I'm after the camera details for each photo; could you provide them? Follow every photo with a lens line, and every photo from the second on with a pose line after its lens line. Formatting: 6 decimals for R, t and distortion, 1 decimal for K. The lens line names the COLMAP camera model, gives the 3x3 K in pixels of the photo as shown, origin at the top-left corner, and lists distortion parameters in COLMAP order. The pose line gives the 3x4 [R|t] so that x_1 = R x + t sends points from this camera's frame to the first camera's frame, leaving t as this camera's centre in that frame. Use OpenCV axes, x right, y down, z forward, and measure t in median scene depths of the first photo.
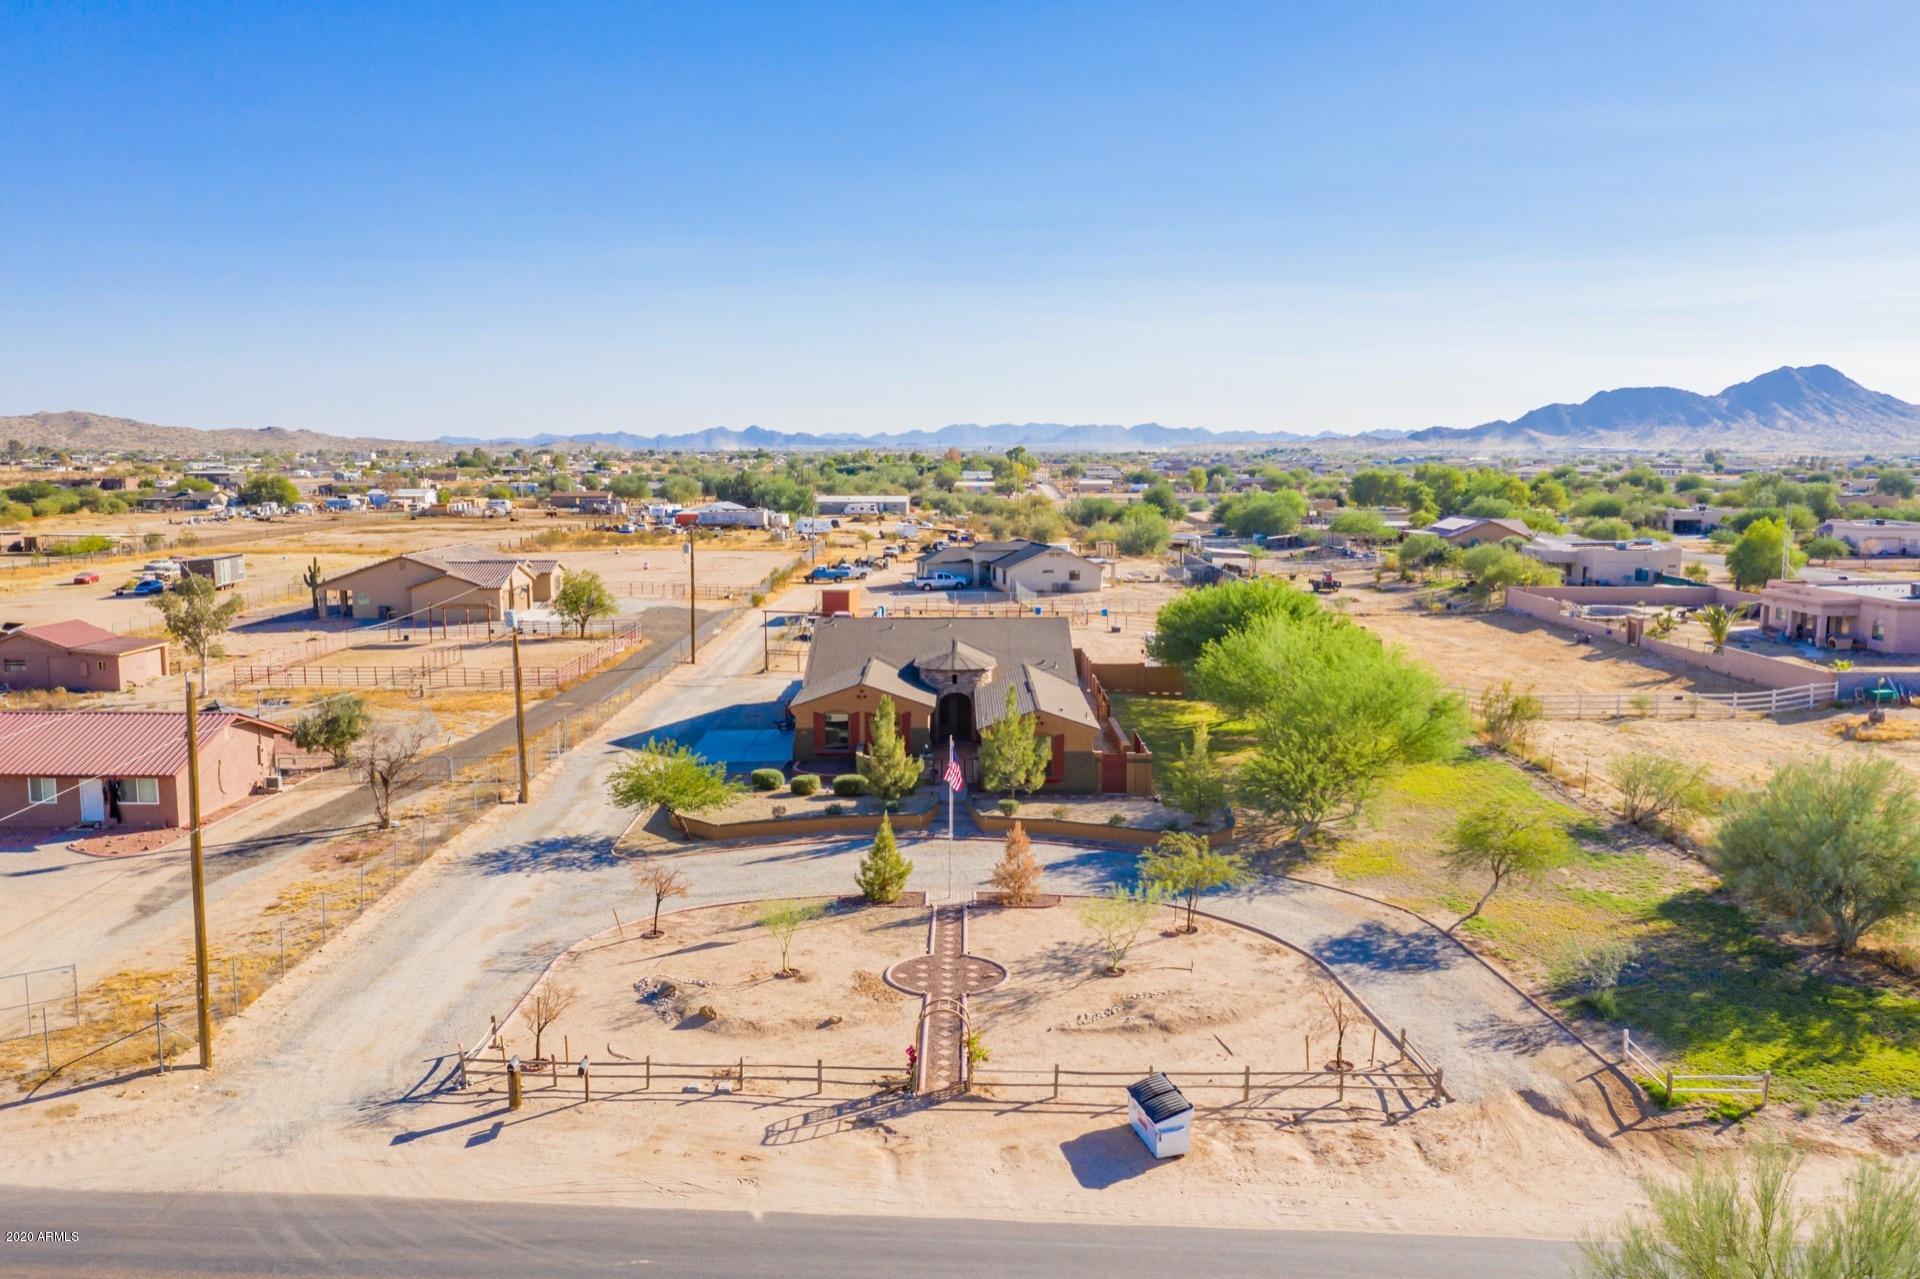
lens RADIAL K [[1518.0, 0, 960.0], [0, 1518.0, 604.3], [0, 0, 1]] dist [-0.016384, 0.001447]
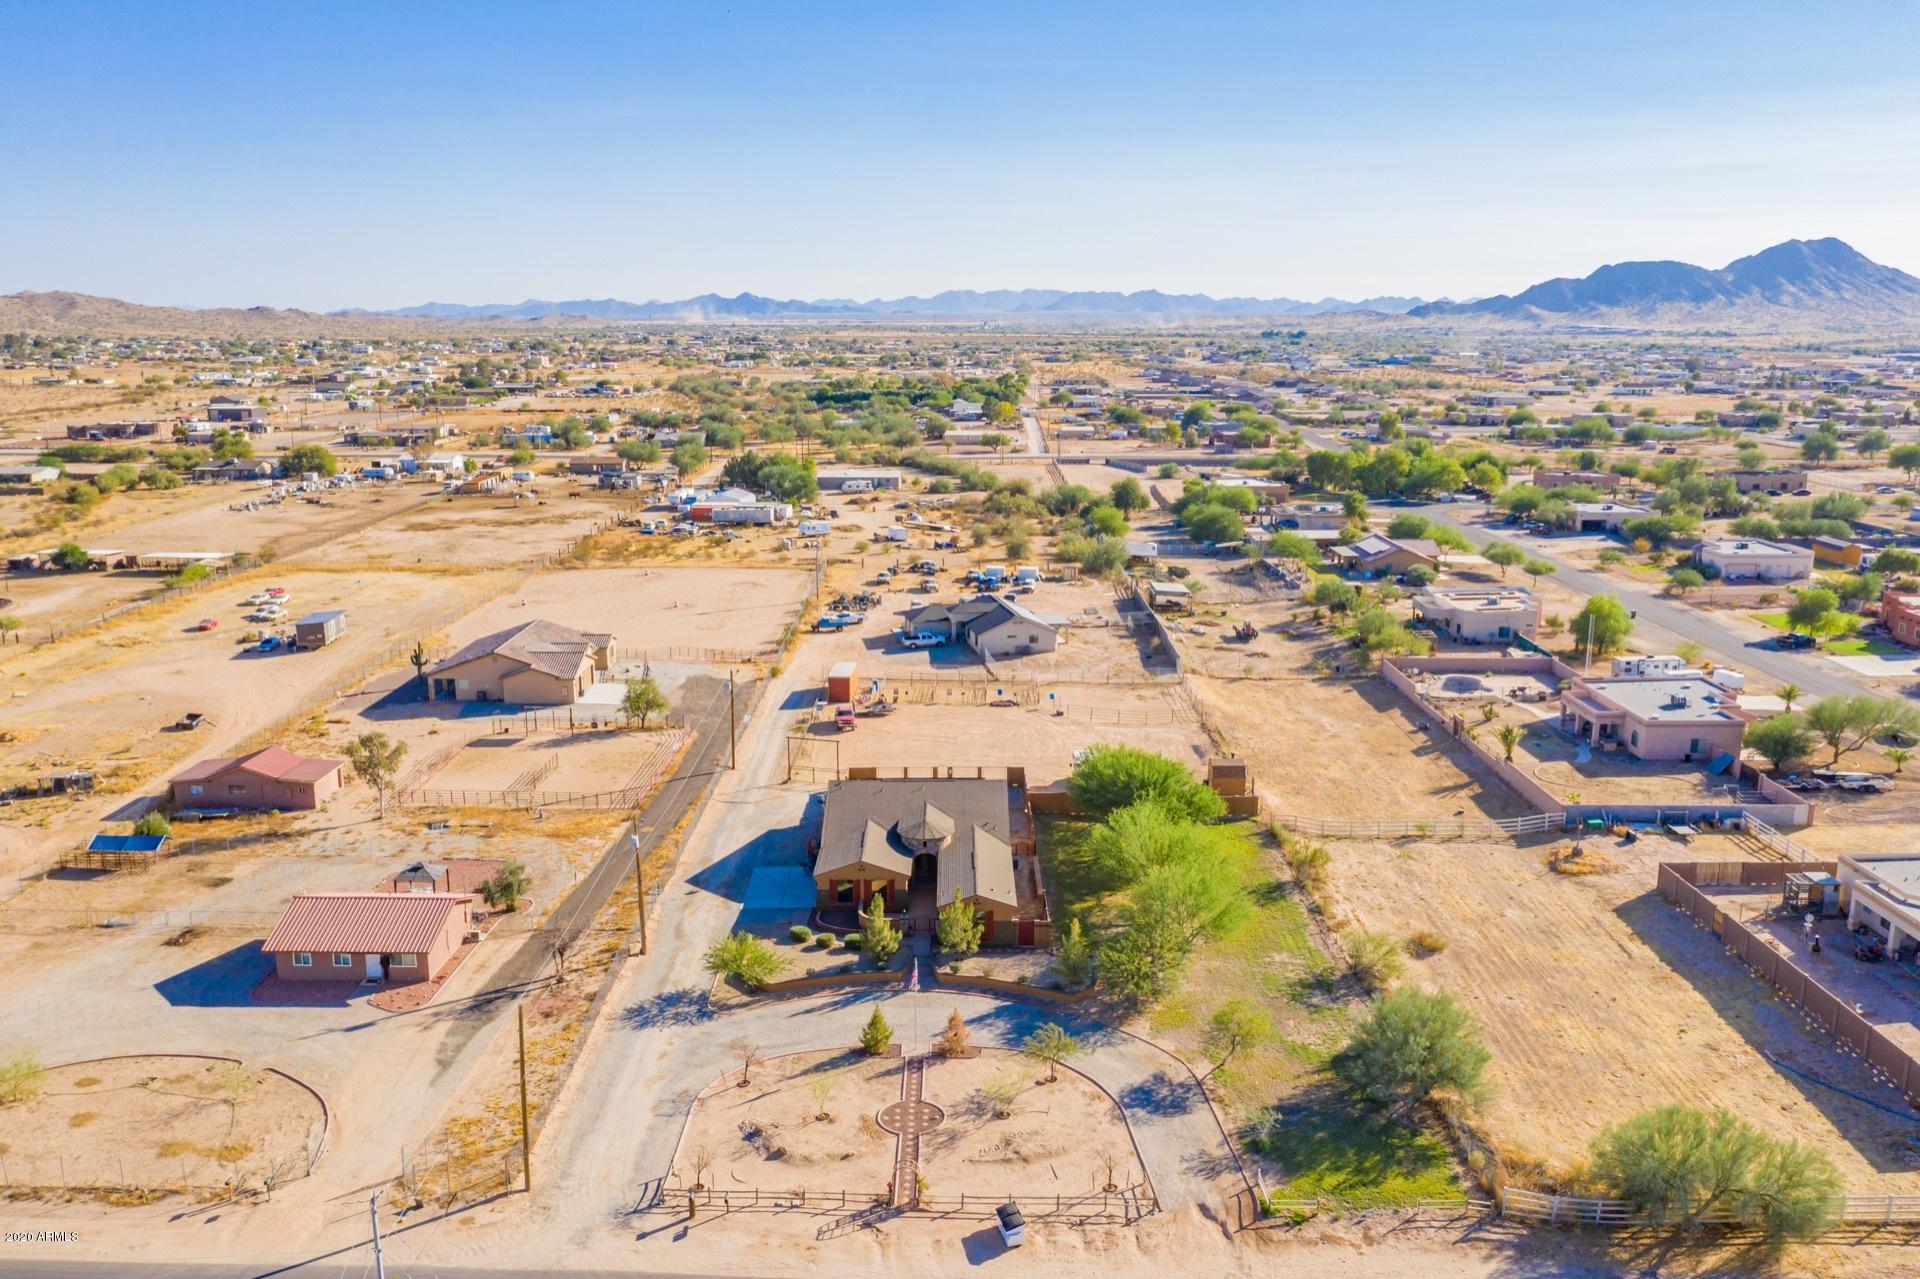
lens RADIAL K [[1518.0, 0, 957.6], [0, 1518.0, 659.9], [0, 0, 1]] dist [-0.016384, 0.001447]
pose [[0.999999, -0.001314, 0.000637, 0.034405], [0.001227, 0.992551, 0.121827, -0.383846], [-0.000792, -0.121826, 0.992551, -0.537822]]
